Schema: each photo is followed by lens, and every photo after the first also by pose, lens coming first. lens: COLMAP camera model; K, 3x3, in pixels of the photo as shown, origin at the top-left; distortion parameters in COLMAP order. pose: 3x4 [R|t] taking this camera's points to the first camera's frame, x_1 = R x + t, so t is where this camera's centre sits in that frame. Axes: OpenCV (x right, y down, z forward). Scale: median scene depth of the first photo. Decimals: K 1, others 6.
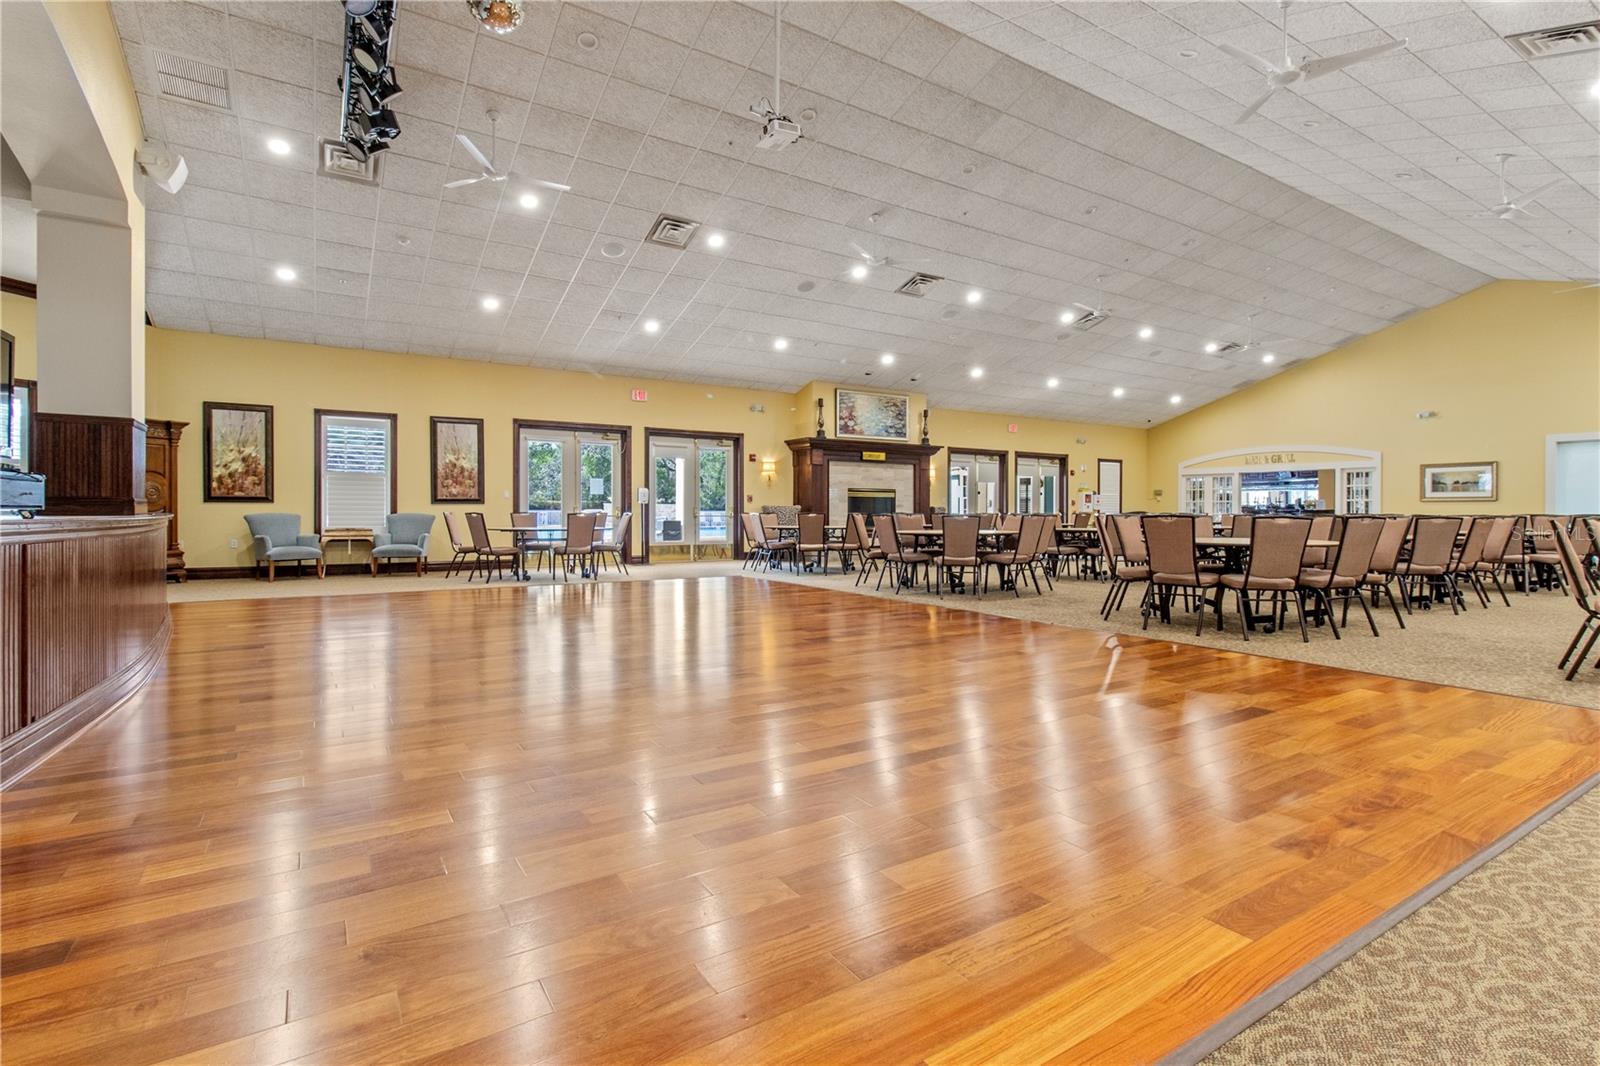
lens RADIAL K [[736.8, 0, 802.9], [0, 736.8, 520.1], [0, 0, 1]] dist [-0.001133, -0.000047]
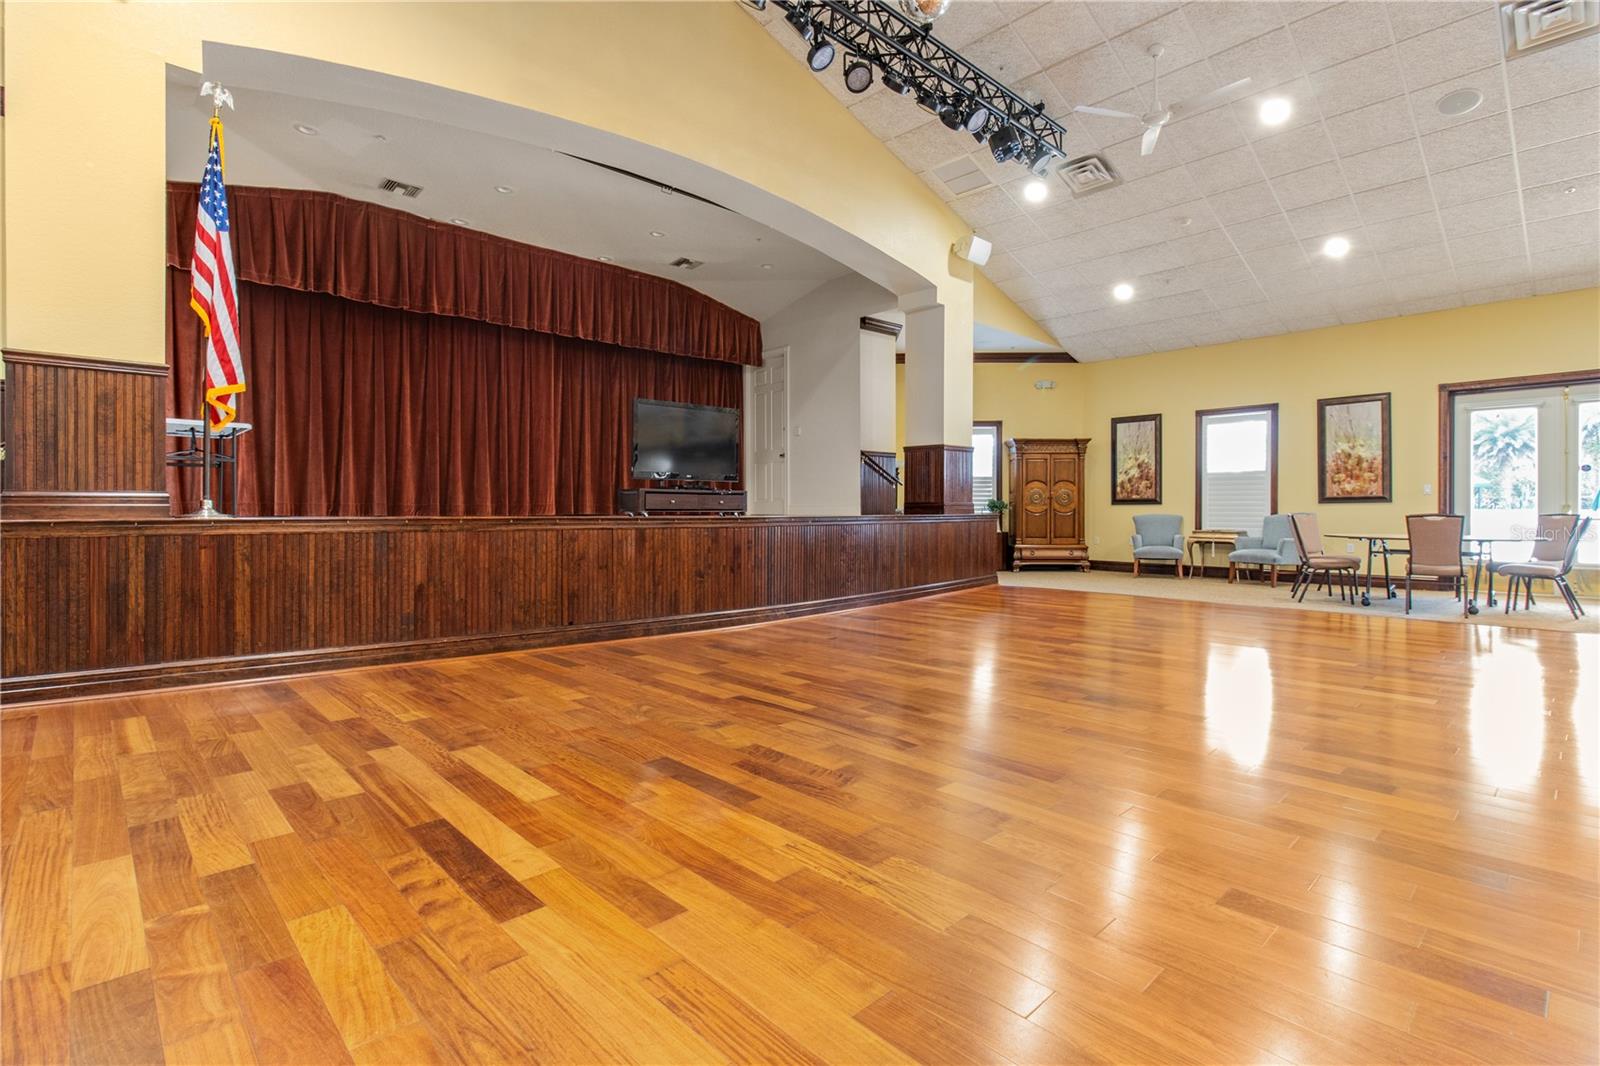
lens RADIAL K [[736.8, 0, 802.6], [0, 736.8, 523.6], [0, 0, 1]] dist [-0.001133, -0.000047]
pose [[0.212105, 0.013256, -0.977157, 0.214945], [-0.010052, 0.999885, 0.011383, -0.002787], [0.977195, 0.007408, 0.212214, 0.266950]]
